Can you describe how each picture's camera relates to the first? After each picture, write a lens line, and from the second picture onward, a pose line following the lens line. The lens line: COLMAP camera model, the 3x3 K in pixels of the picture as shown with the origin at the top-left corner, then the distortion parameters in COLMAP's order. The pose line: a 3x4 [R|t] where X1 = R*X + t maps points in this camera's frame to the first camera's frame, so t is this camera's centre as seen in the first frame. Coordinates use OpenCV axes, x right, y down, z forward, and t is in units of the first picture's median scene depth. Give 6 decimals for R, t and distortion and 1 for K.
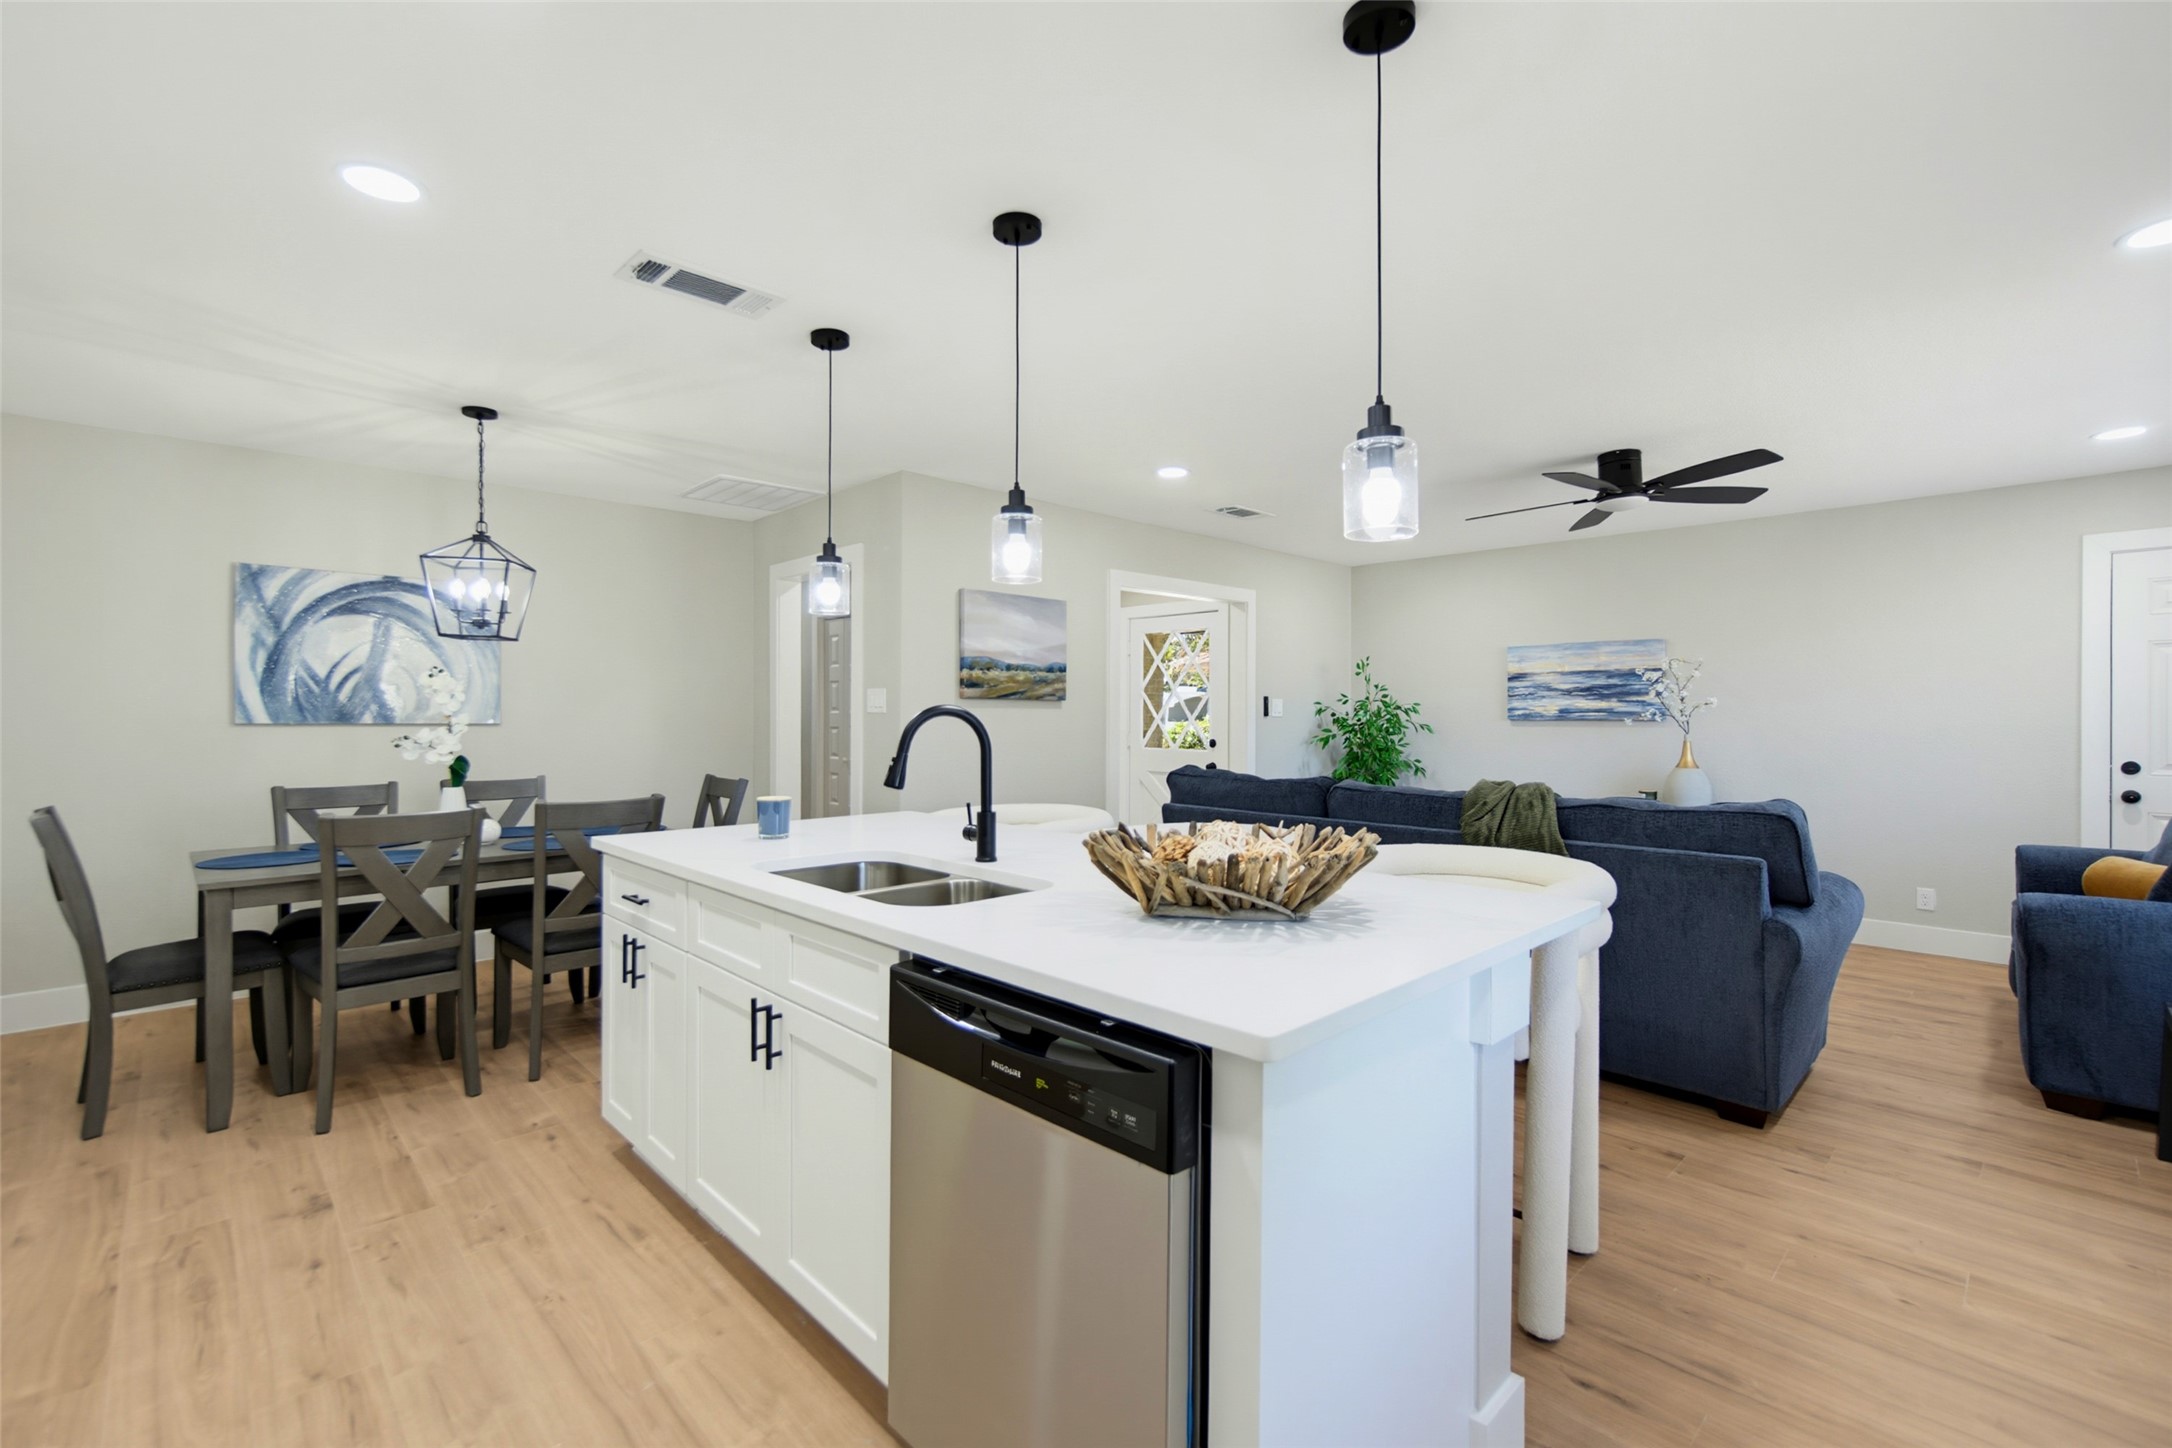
lens RADIAL K [[943.7, 0, 1080.2], [0, 943.7, 720.2], [0, 0, 1]] dist [-0.012065, 0.005627]
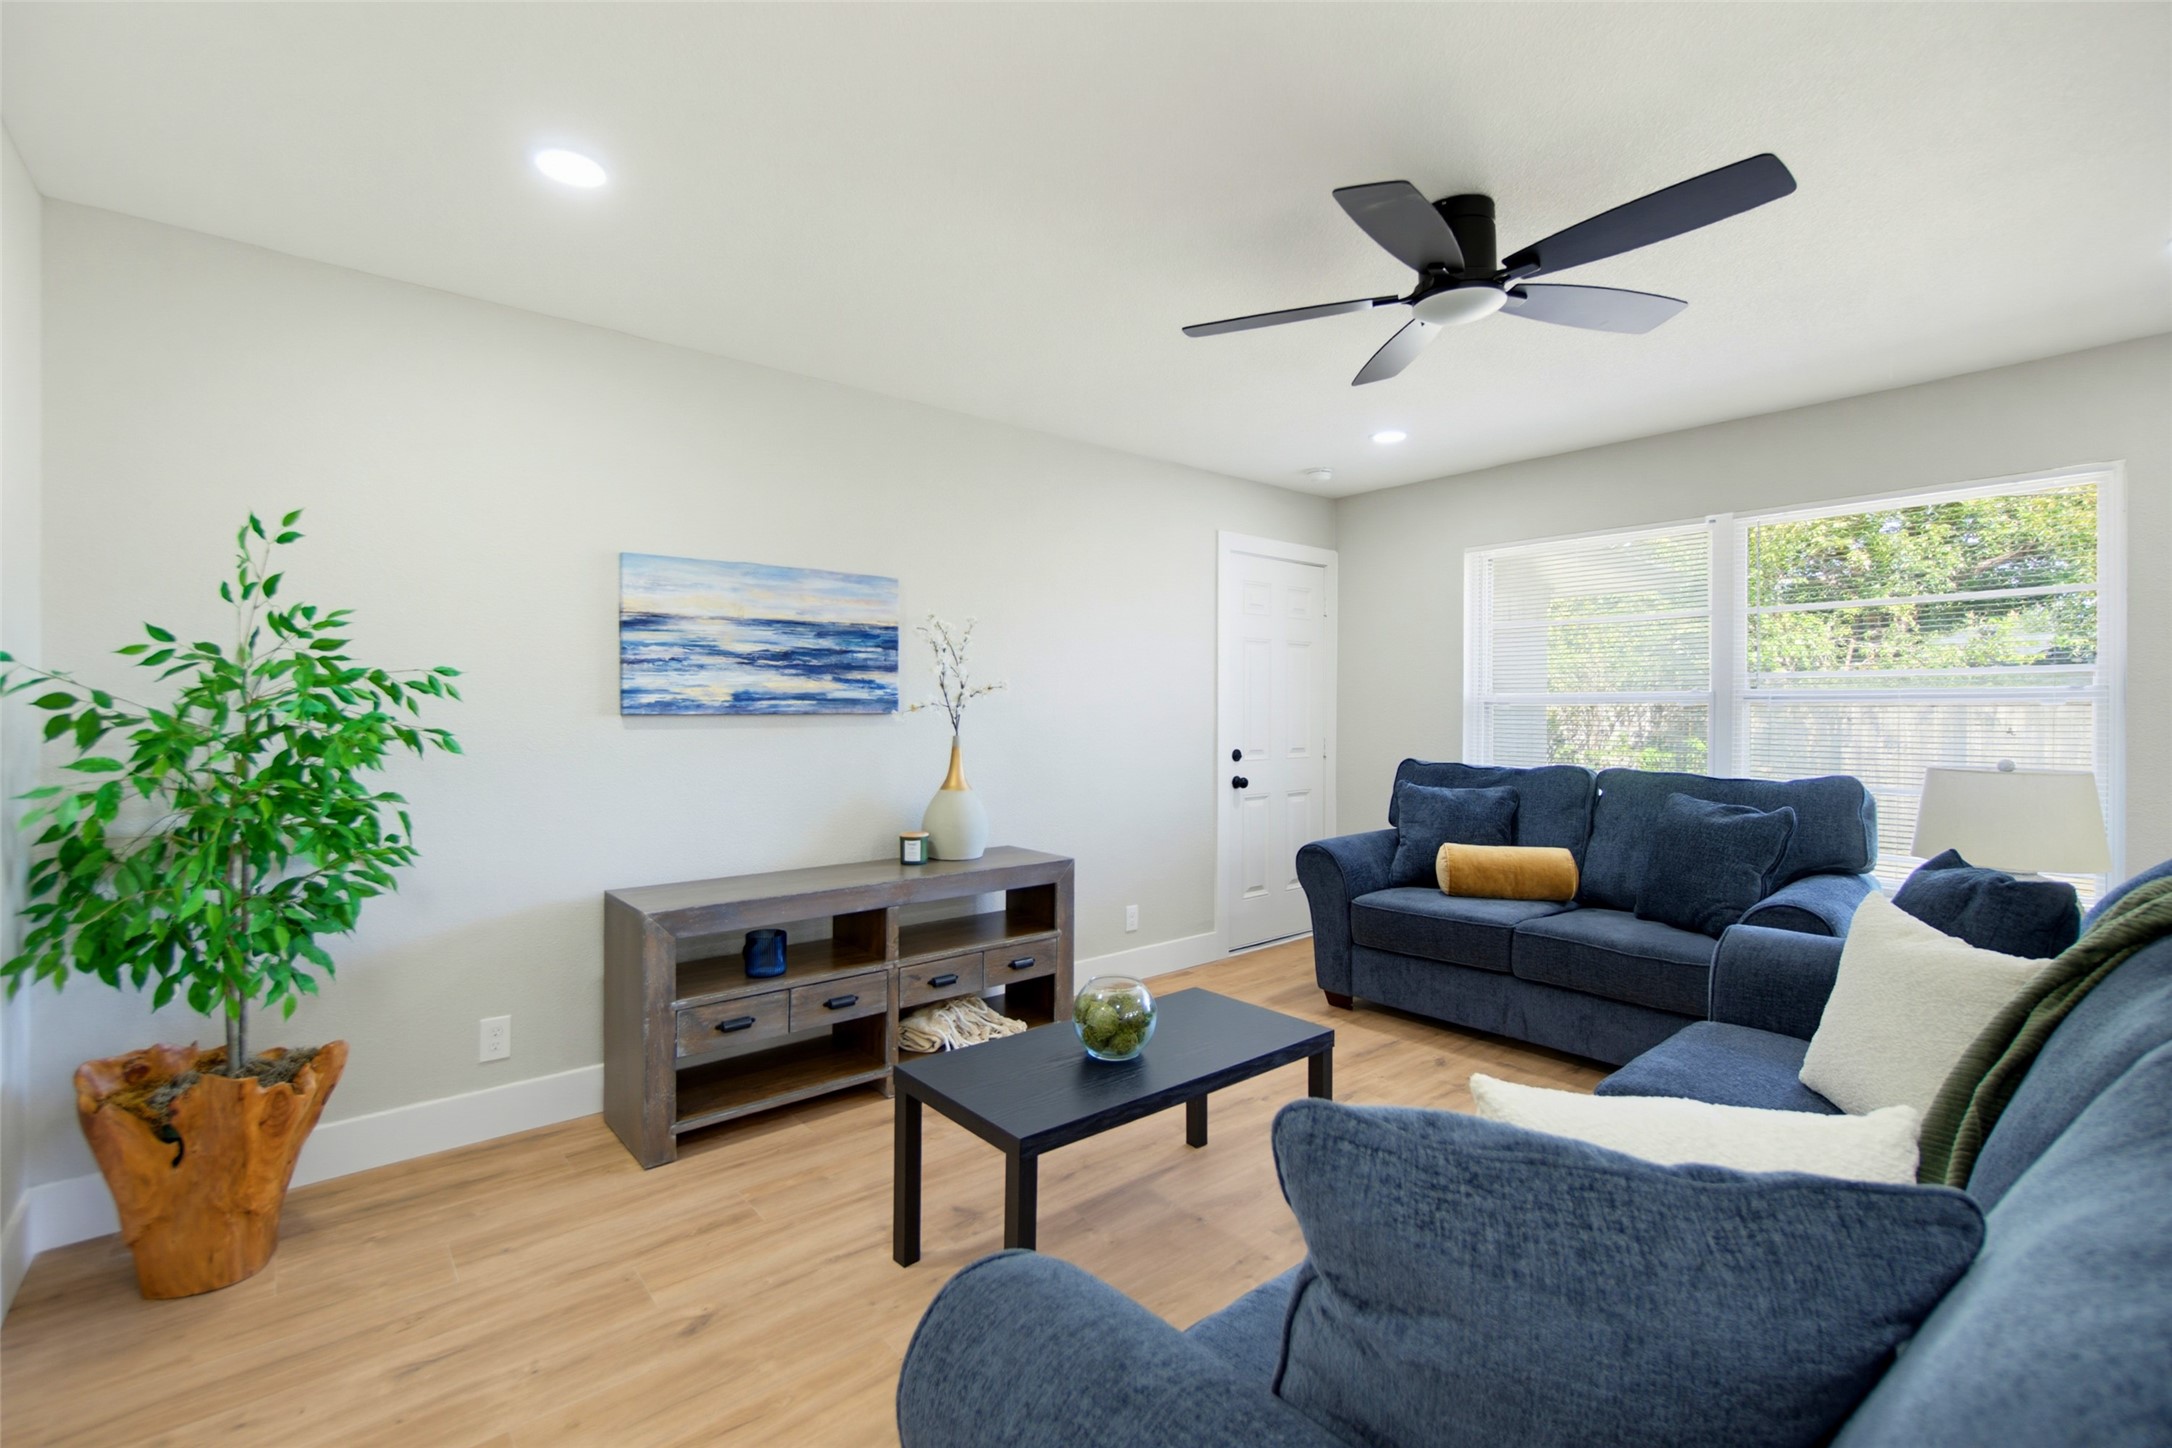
lens RADIAL K [[960.7, 0, 1082.5], [0, 960.7, 713.9], [0, 0, 1]] dist [-0.010500, -0.000022]
pose [[0.065008, -0.009181, 0.997843, 0.023630], [0.001765, 0.999957, 0.009085, -0.008320], [-0.997883, 0.001170, 0.065021, 1.396792]]
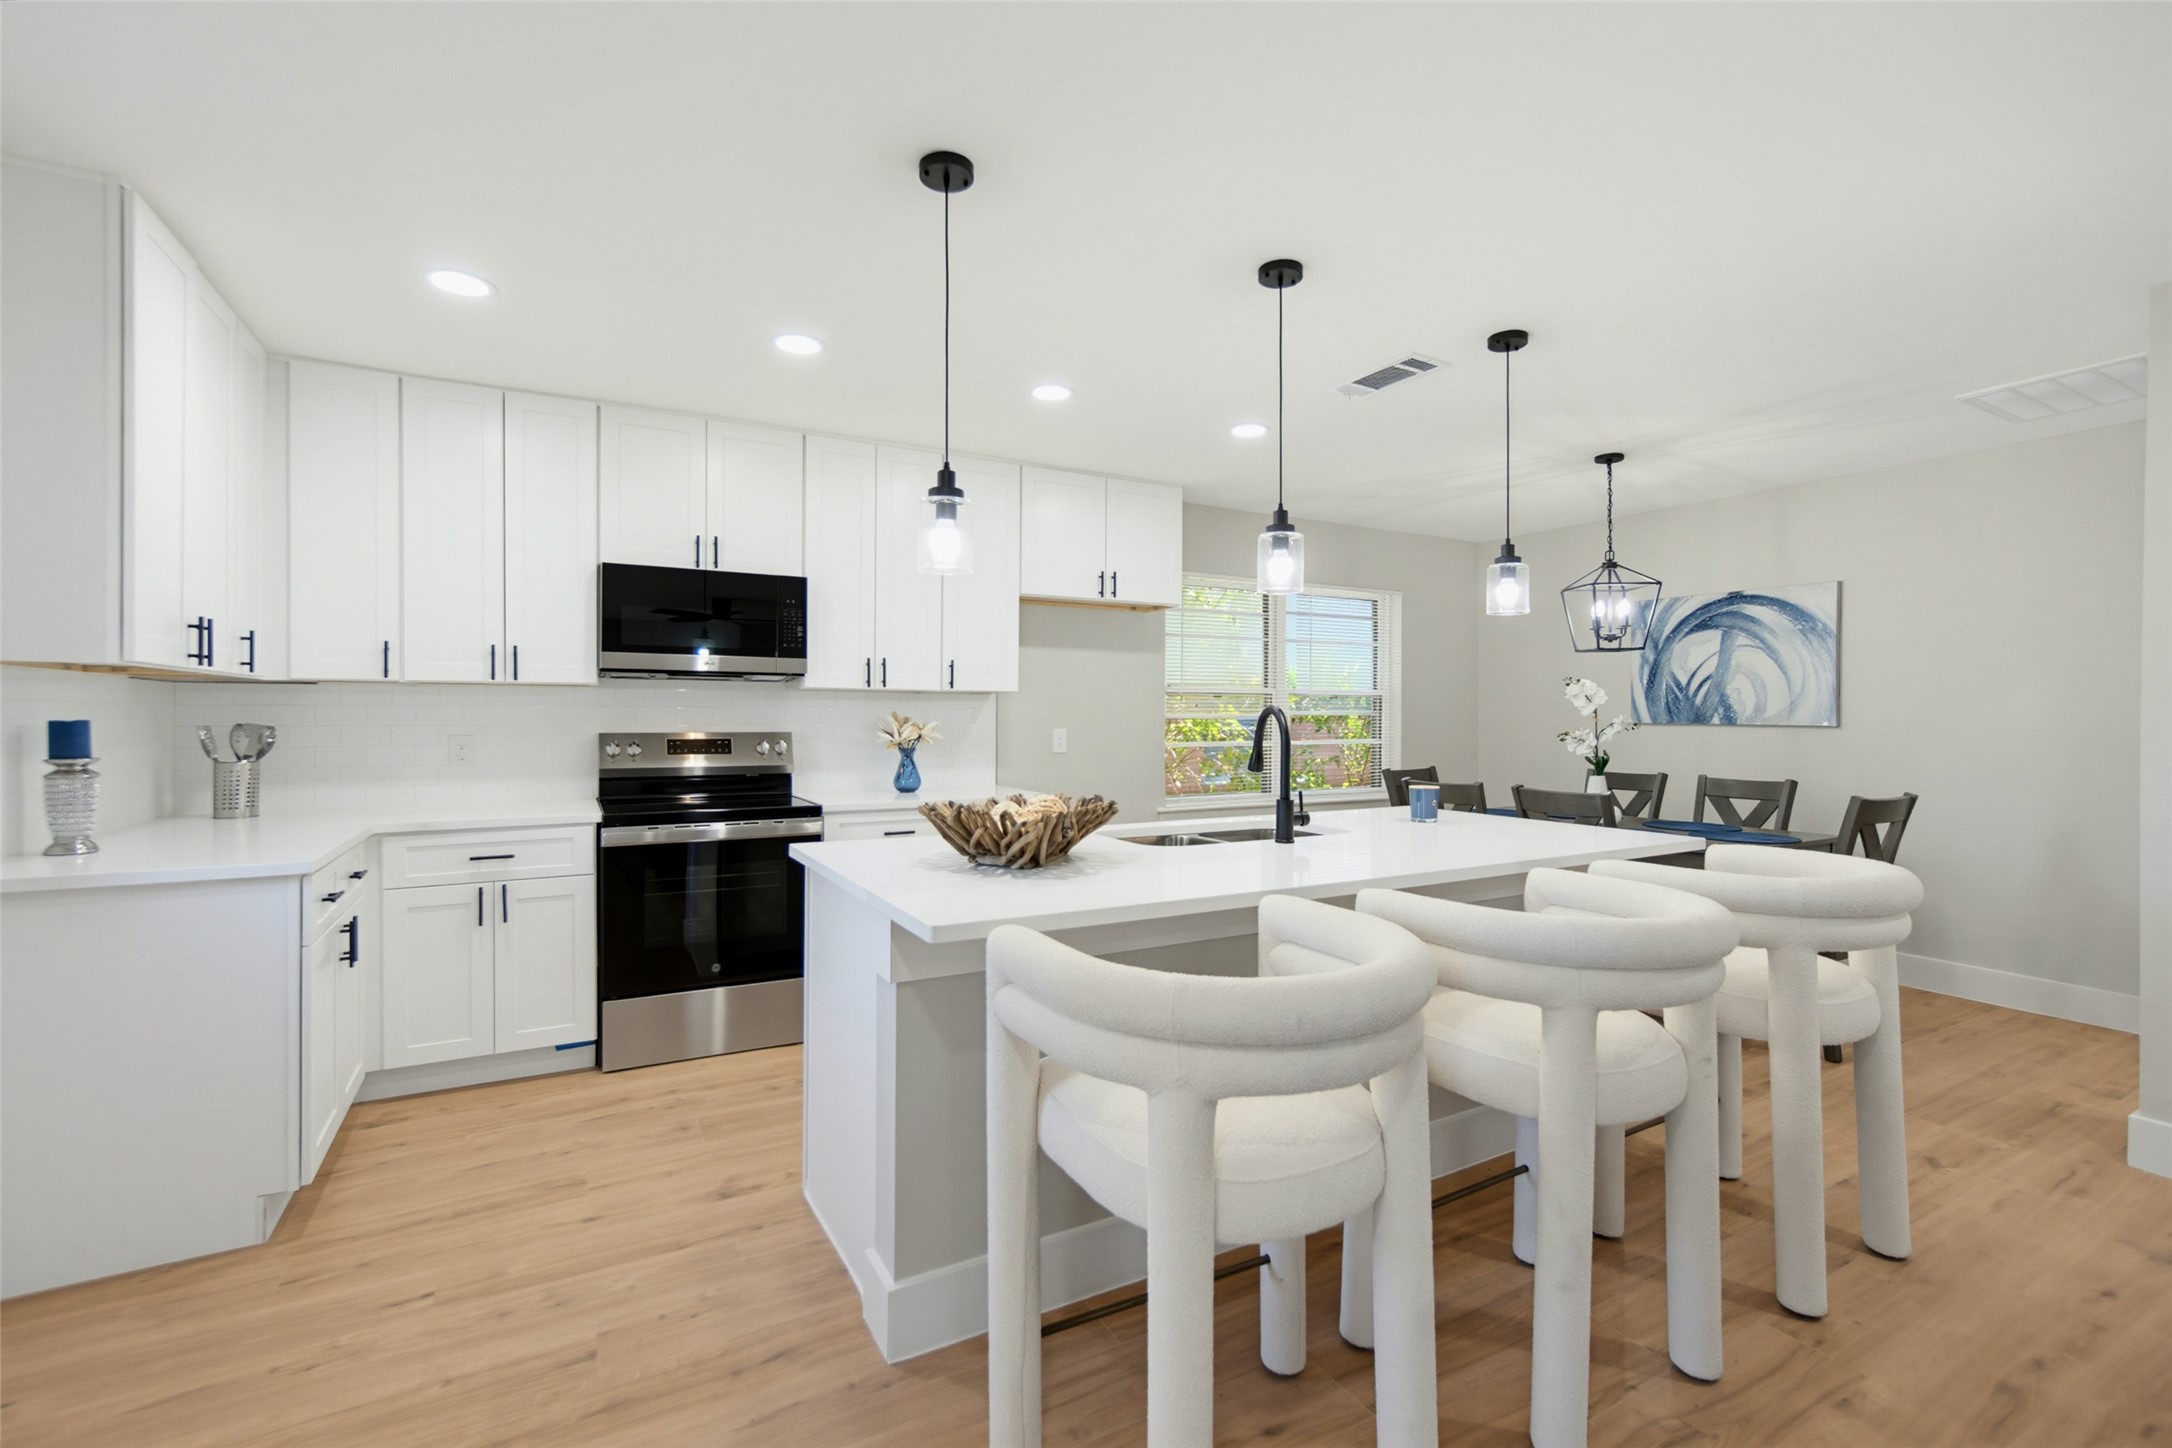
lens RADIAL K [[943.7, 0, 1080.2], [0, 943.7, 720.2], [0, 0, 1]] dist [-0.012065, 0.005627]
pose [[-0.245902, 0.002167, -0.969292, 0.688441], [-0.008131, 0.999958, 0.004298, 0.000665], [0.969261, 0.008939, -0.245874, 0.670164]]
